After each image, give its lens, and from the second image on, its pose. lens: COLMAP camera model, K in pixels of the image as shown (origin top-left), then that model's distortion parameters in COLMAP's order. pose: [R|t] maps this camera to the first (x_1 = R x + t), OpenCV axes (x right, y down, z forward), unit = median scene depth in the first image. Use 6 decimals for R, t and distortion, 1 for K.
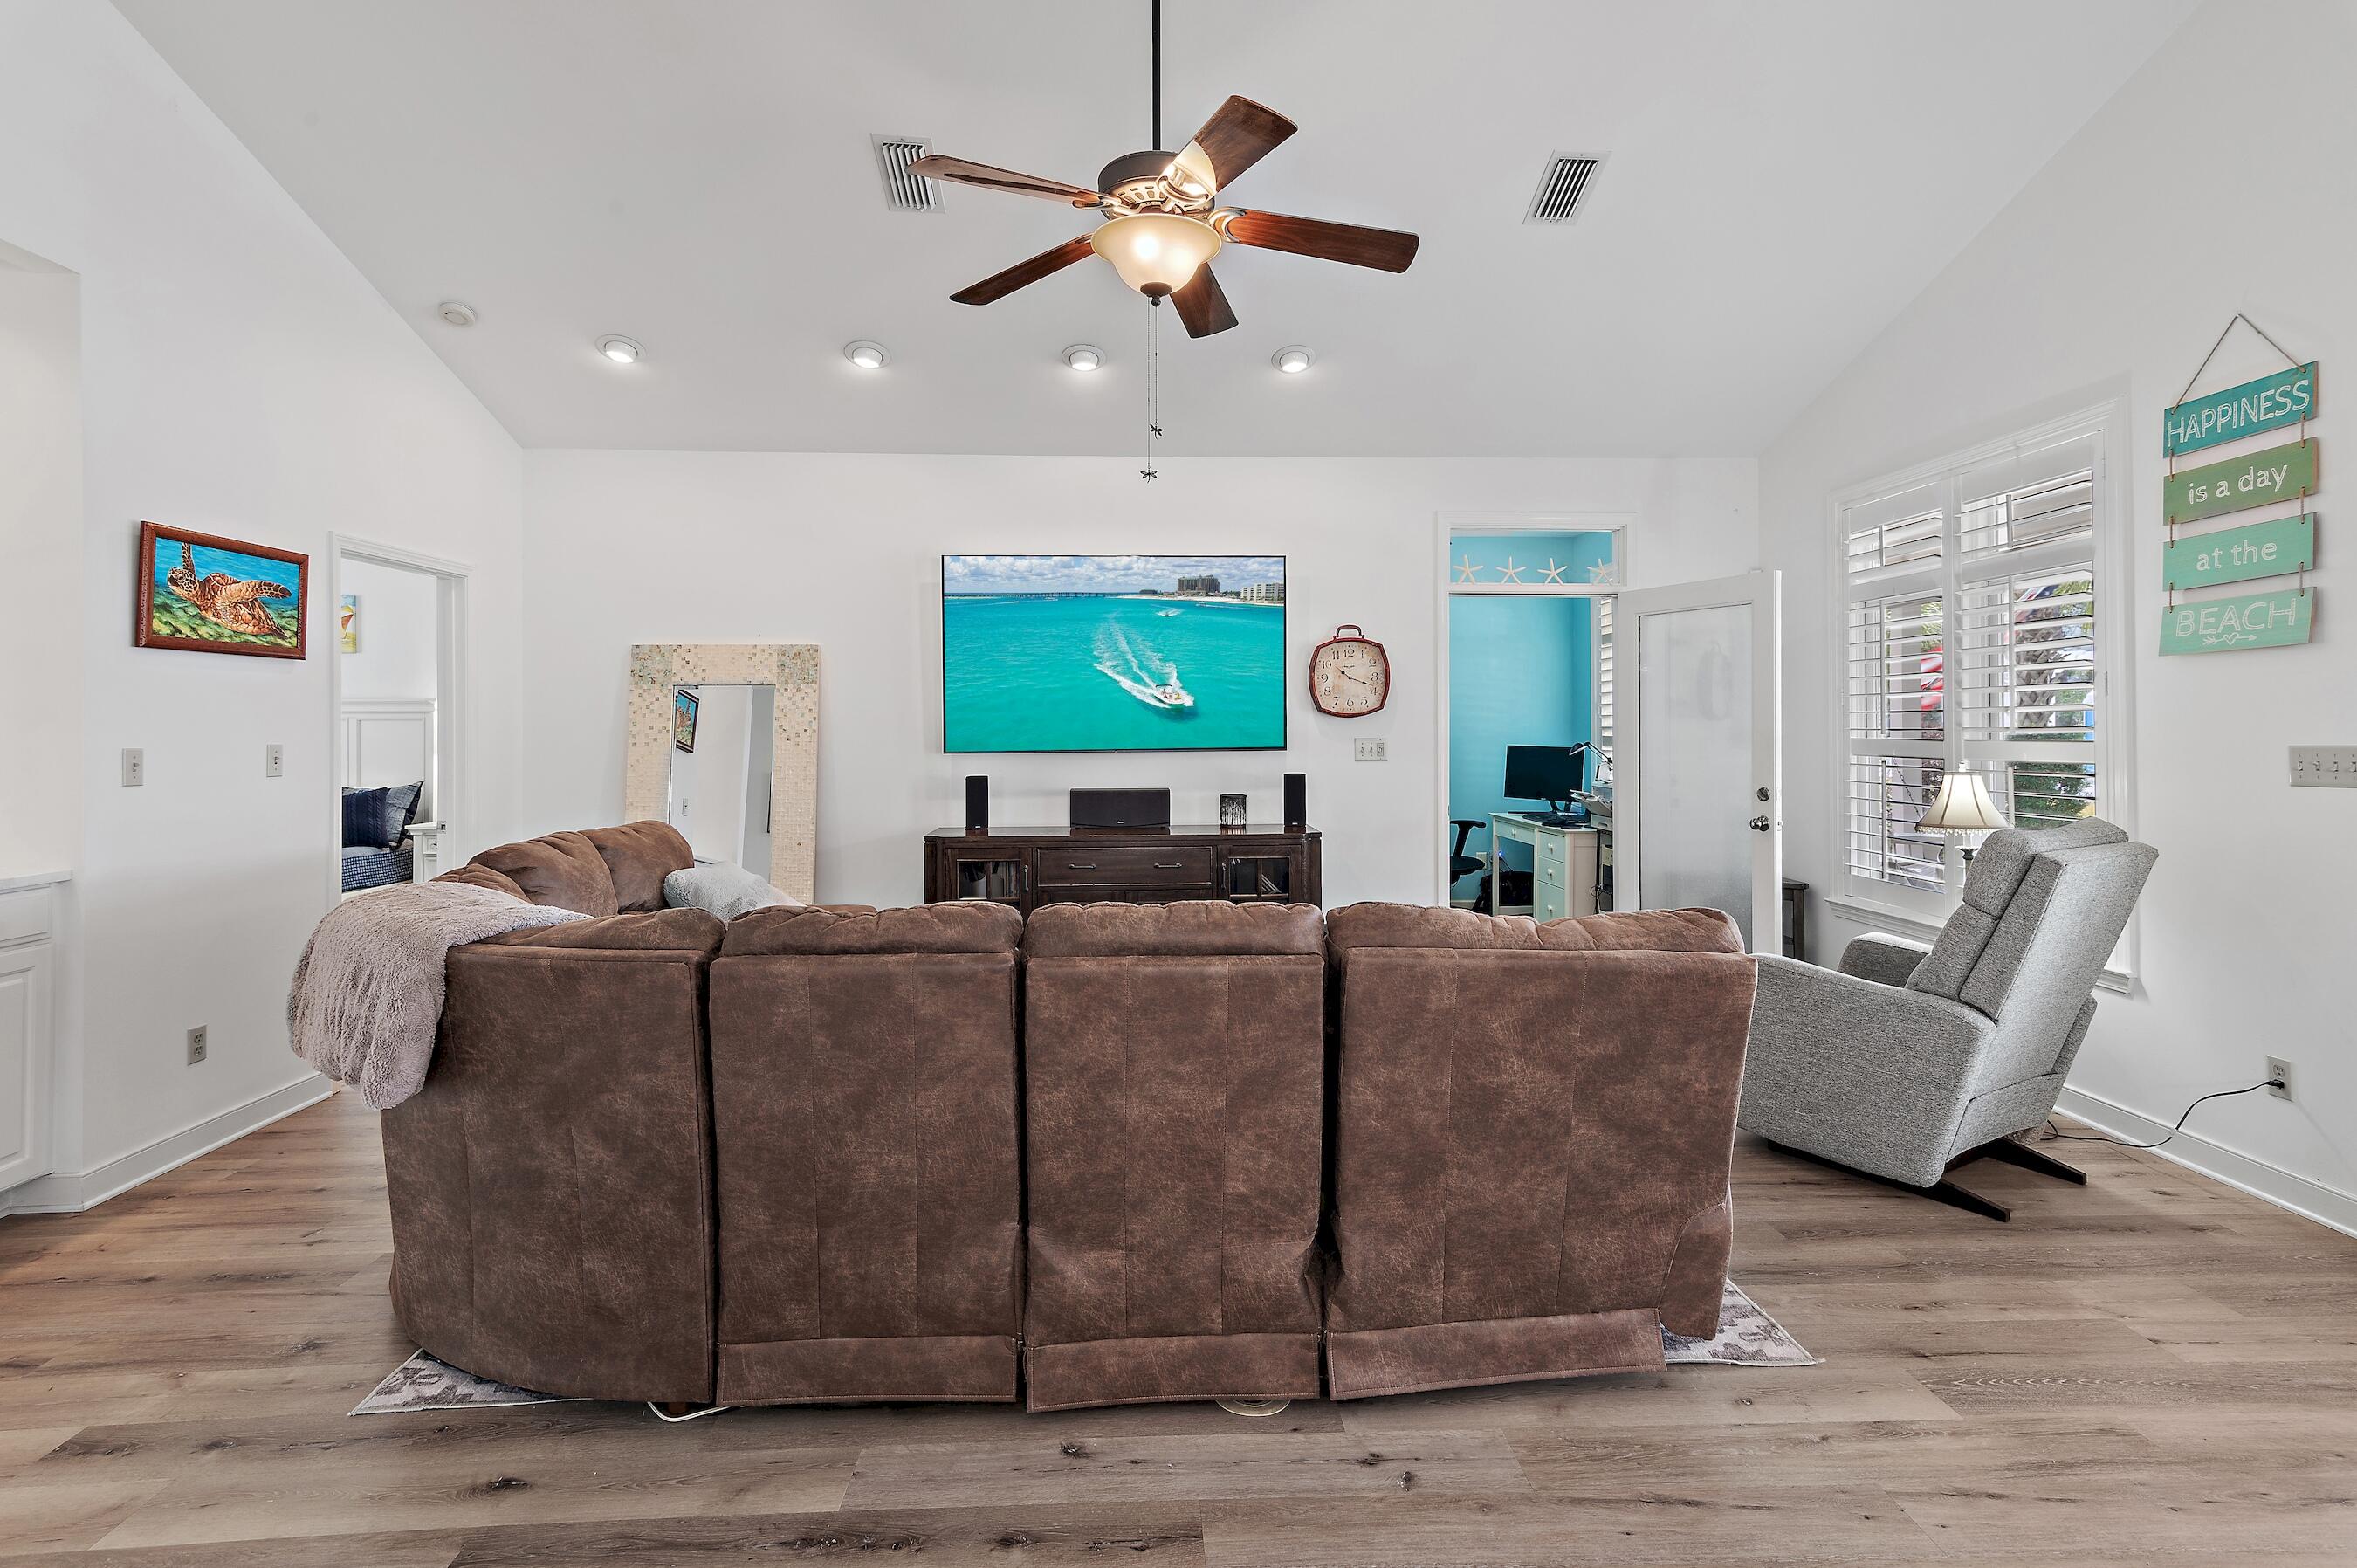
lens RADIAL K [[1170.1, 0, 1181.2], [0, 1170.1, 734.4], [0, 0, 1]] dist [0.016320, 0.000105]
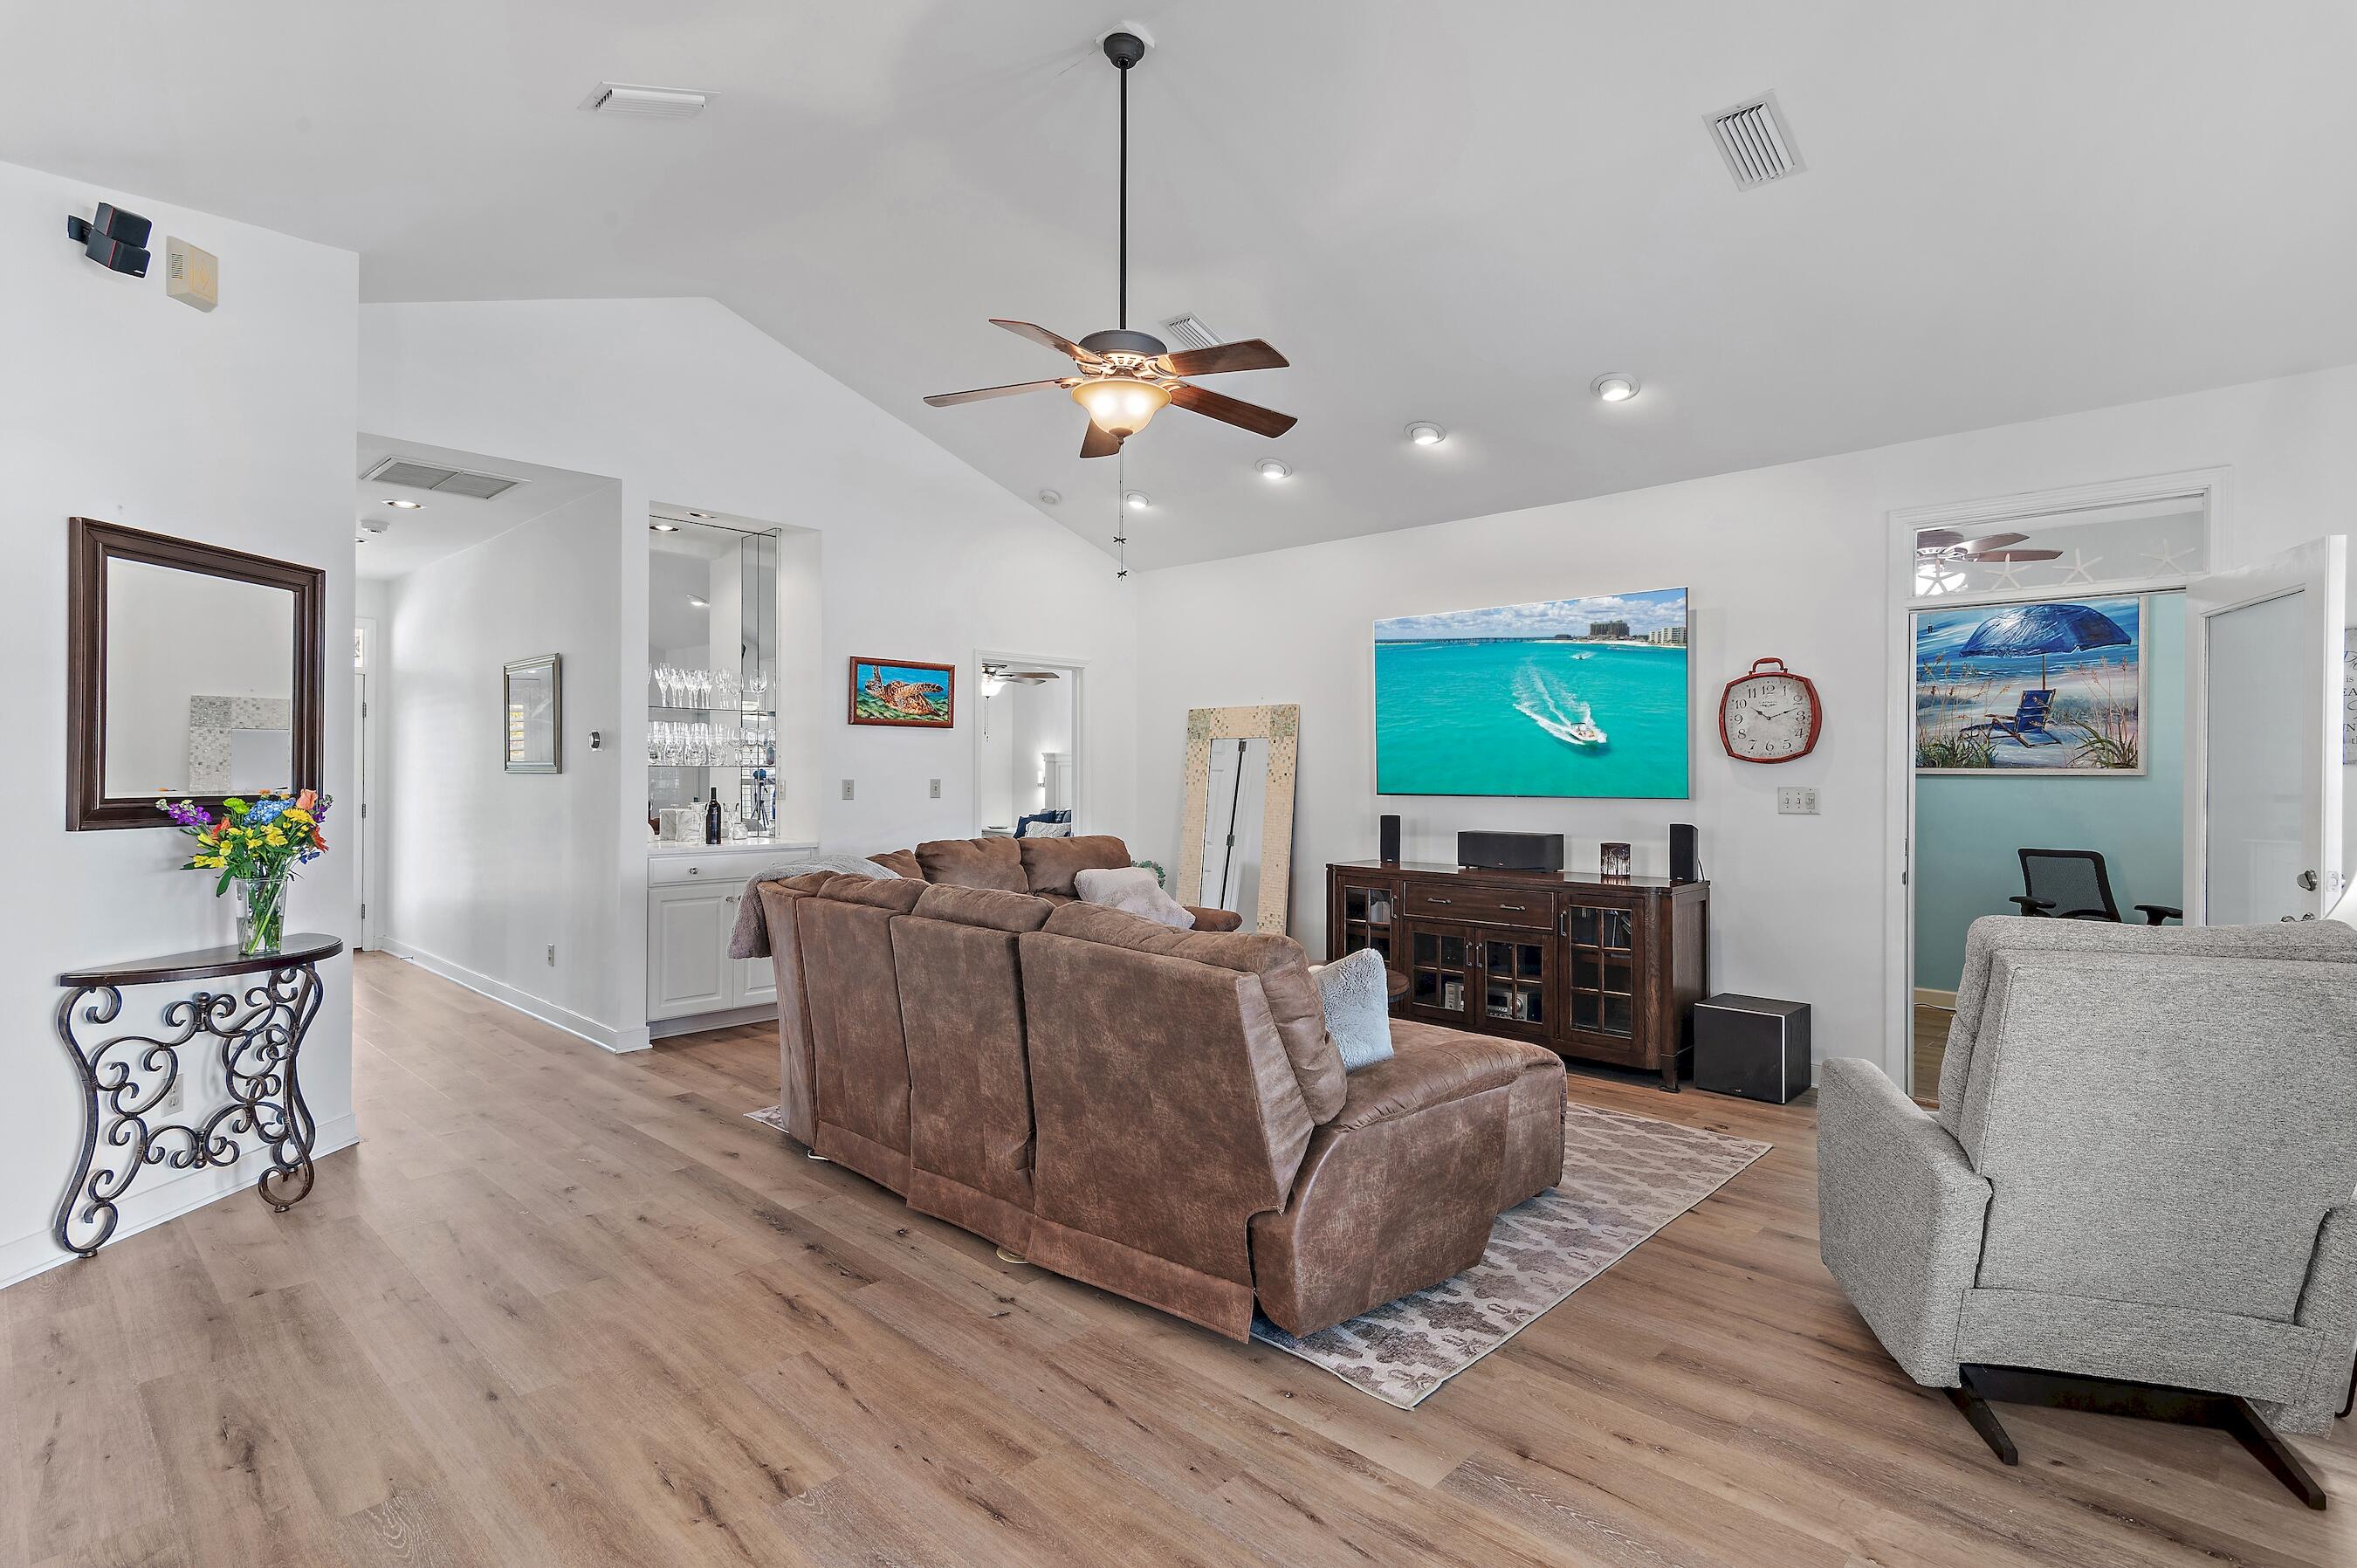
lens RADIAL K [[1160.8, 0, 1178.5], [0, 1160.8, 784.0], [0, 0, 1]] dist [0.014573, 0.000661]
pose [[0.684763, 0.012934, -0.728651, 0.829104], [-0.012334, 0.999905, 0.006158, 0.001682], [0.728662, 0.004770, 0.684857, 0.137385]]
